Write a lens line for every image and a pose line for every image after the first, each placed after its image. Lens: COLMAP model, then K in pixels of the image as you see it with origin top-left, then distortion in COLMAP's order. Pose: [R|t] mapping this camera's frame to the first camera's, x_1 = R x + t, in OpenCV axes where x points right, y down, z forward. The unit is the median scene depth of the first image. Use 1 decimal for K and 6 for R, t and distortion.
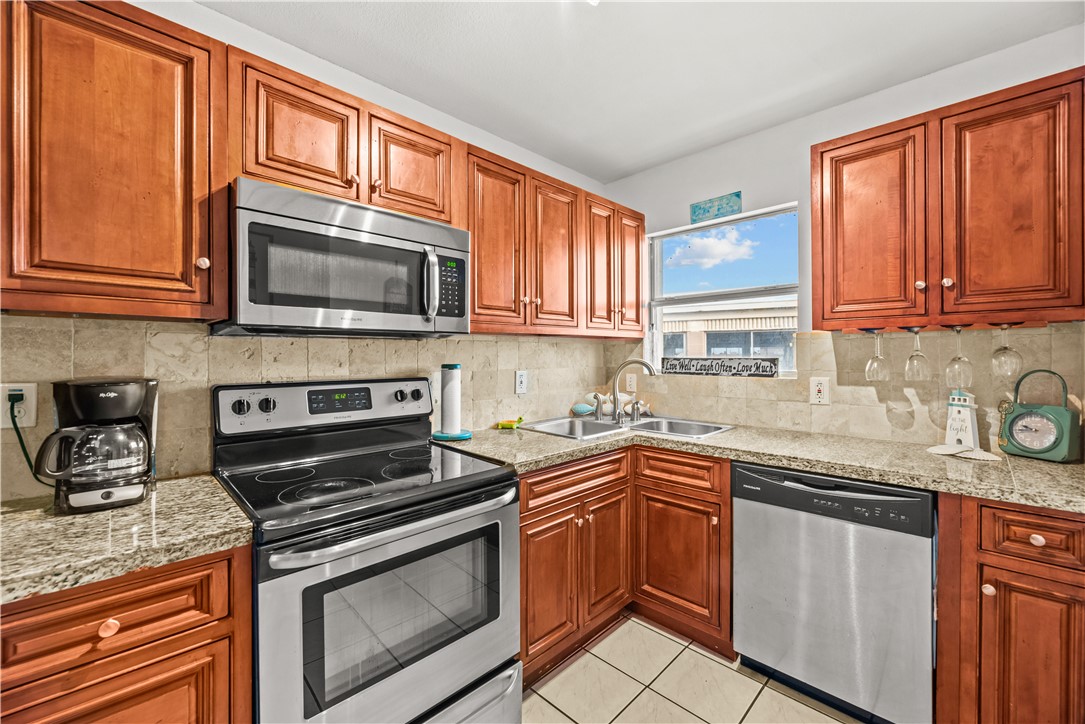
lens RADIAL K [[443.8, 0, 544.1], [0, 443.8, 367.8], [0, 0, 1]] dist [-0.001559, -0.000446]
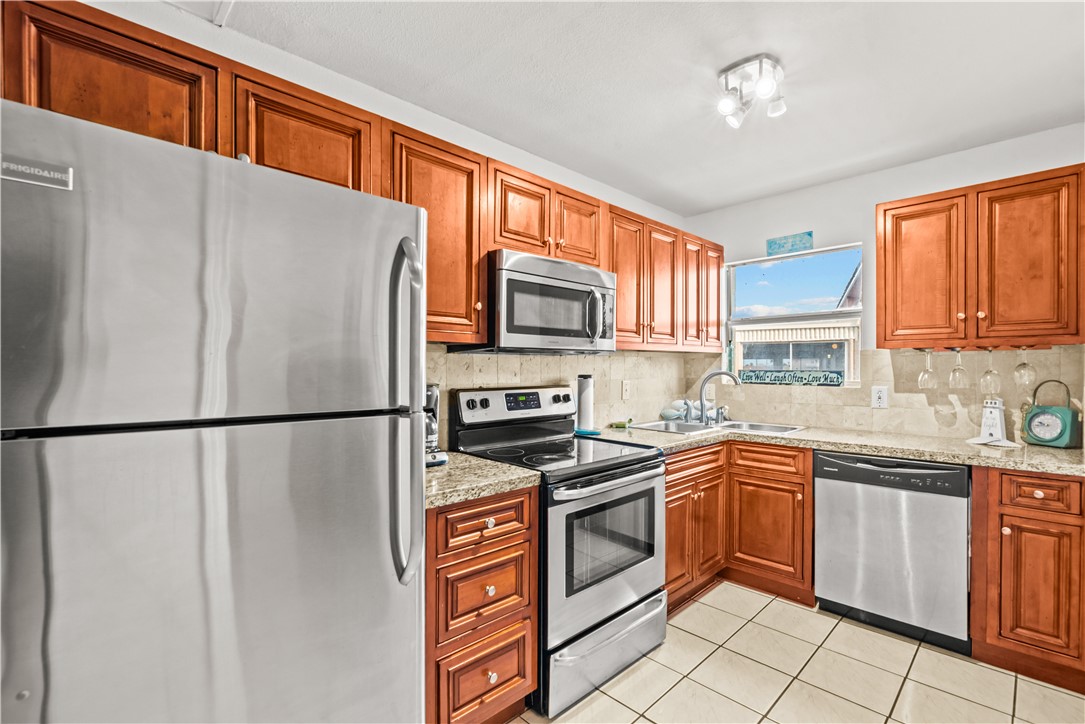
lens RADIAL K [[489.5, 0, 544.3], [0, 489.5, 381.7], [0, 0, 1]] dist [-0.000885, -0.000100]
pose [[0.999932, 0.003366, -0.011153, -0.363492], [-0.003335, 0.999990, 0.002814, 0.009906], [0.011162, -0.002777, 0.999934, -0.455090]]
